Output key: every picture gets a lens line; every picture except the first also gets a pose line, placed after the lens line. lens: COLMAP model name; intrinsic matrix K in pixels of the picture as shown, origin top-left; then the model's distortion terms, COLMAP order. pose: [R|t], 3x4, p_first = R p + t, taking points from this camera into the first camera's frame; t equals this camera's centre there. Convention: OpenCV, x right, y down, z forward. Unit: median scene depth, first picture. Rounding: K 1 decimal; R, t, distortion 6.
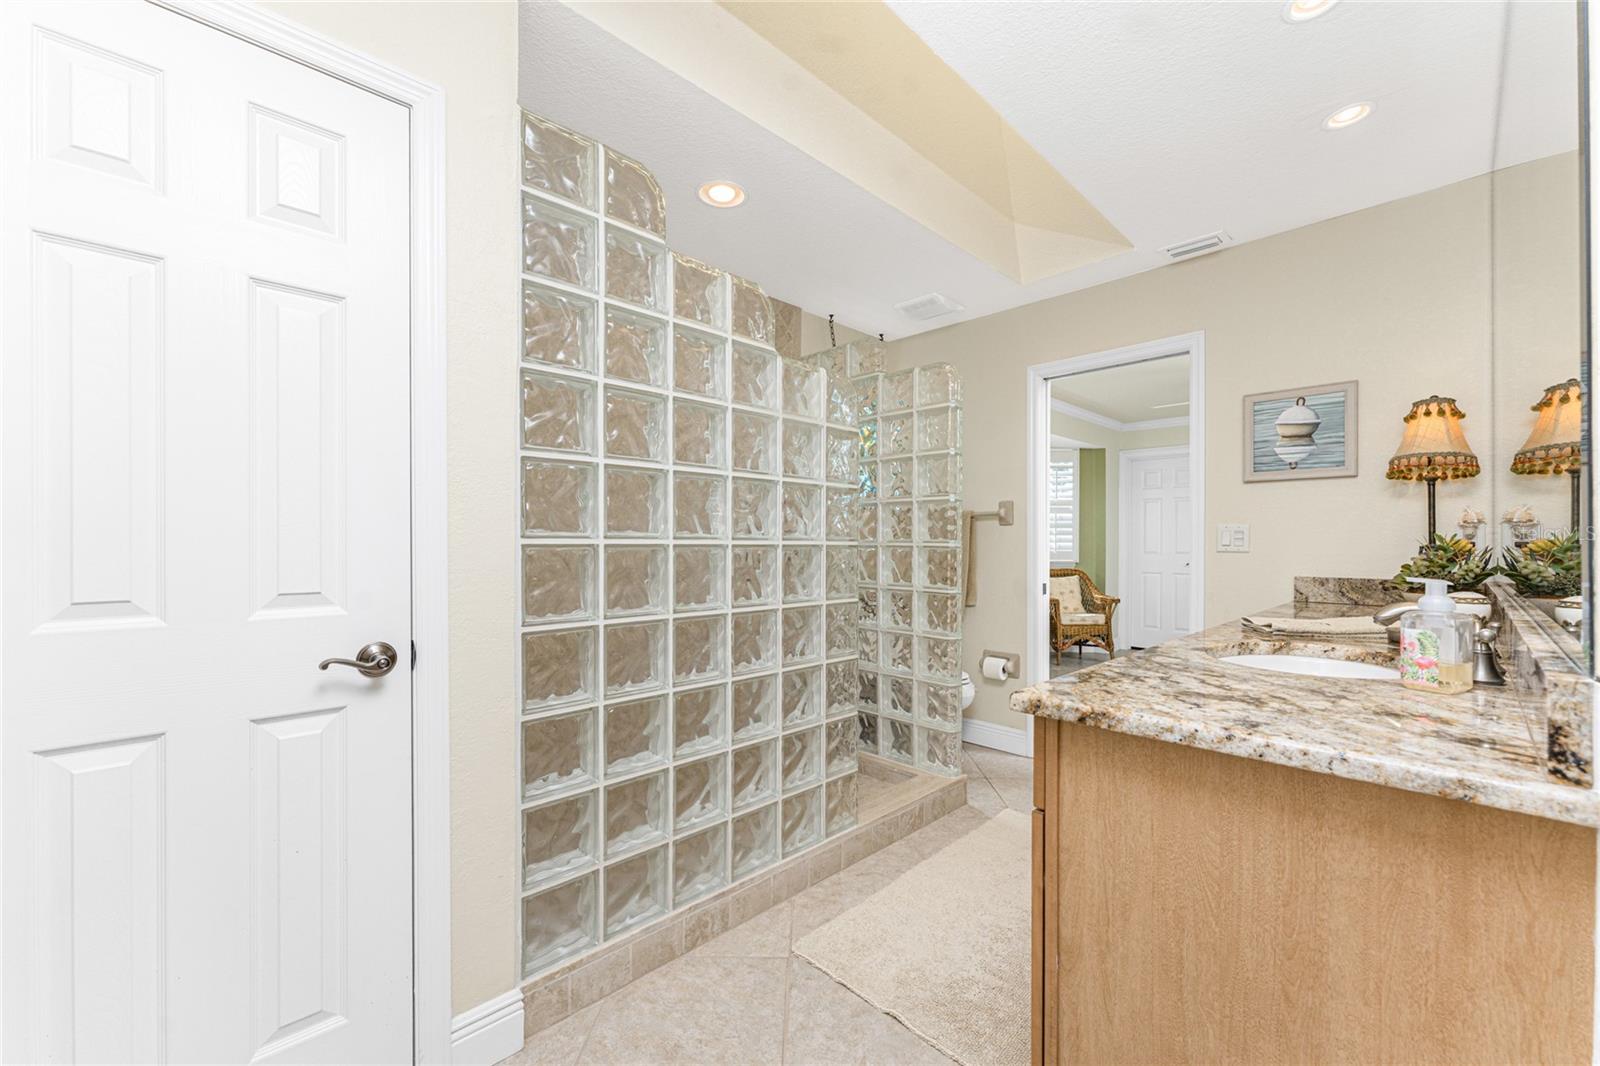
lens RADIAL K [[640.8, 0, 793.3], [0, 640.8, 538.7], [0, 0, 1]] dist [0.002346, 0.000171]
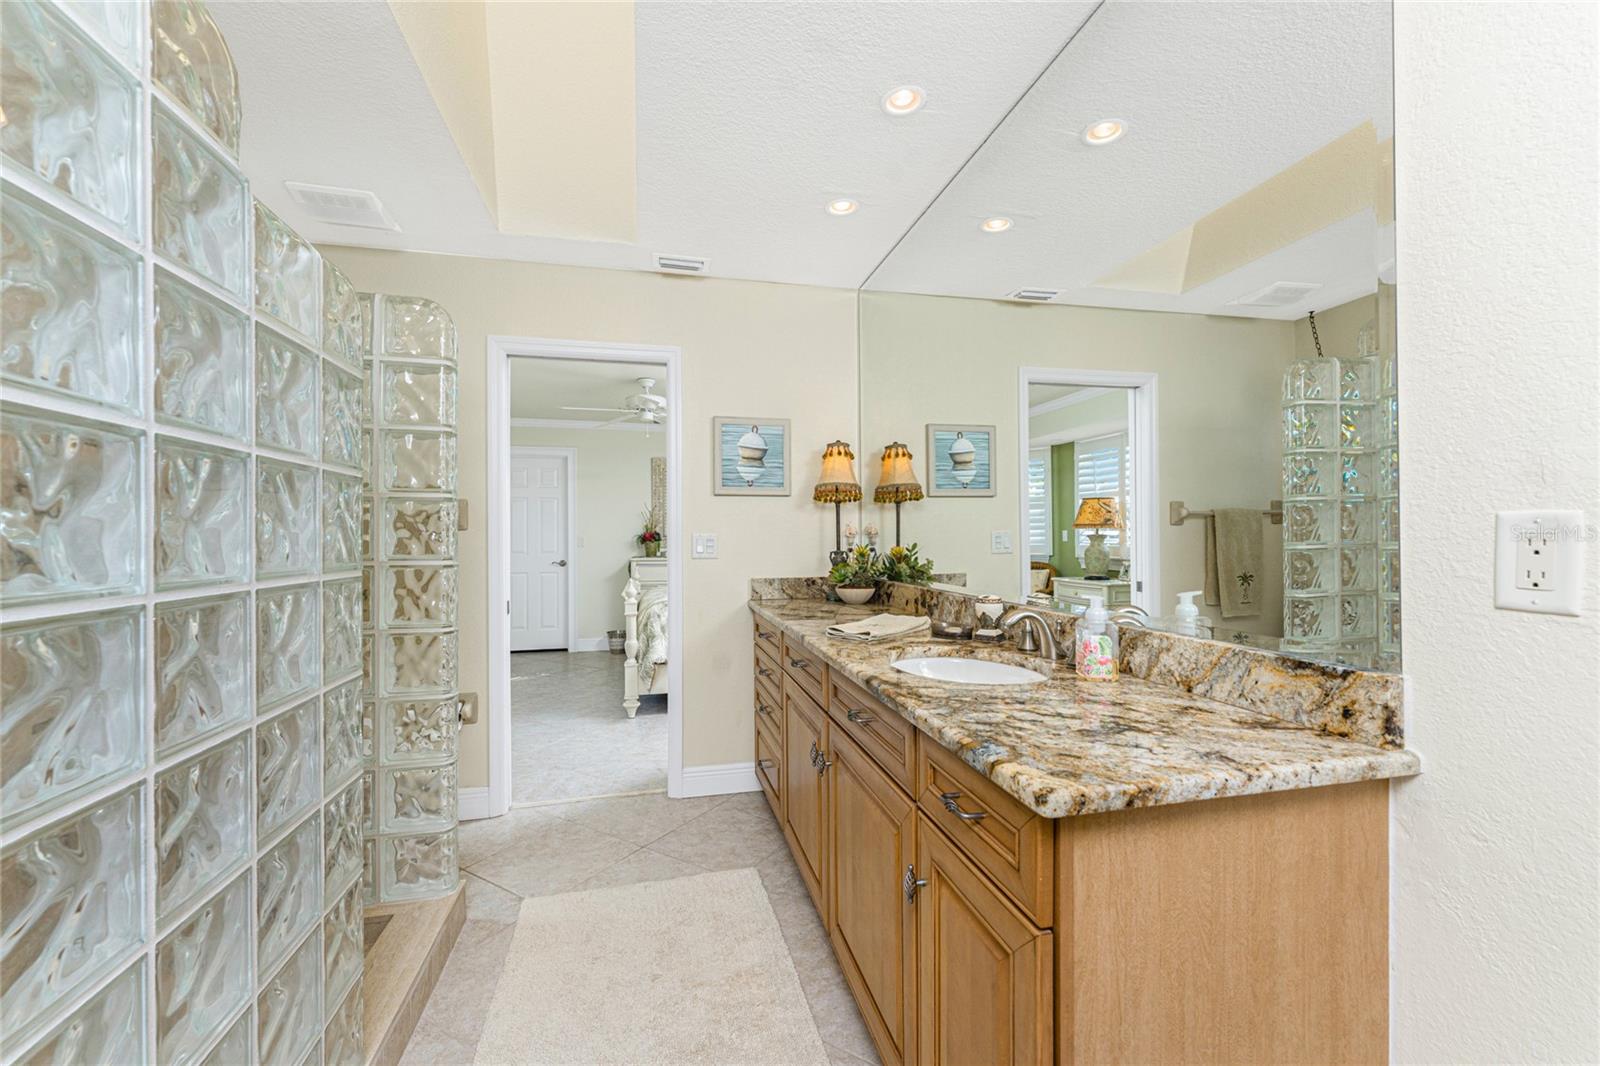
lens RADIAL K [[640.8, 0, 801.9], [0, 640.8, 531.9], [0, 0, 1]] dist [0.002346, 0.000171]
pose [[0.509551, -0.001108, 0.860440, -0.208817], [0.001096, 0.999999, 0.000638, -0.032313], [-0.860440, 0.000618, 0.509552, 0.393710]]
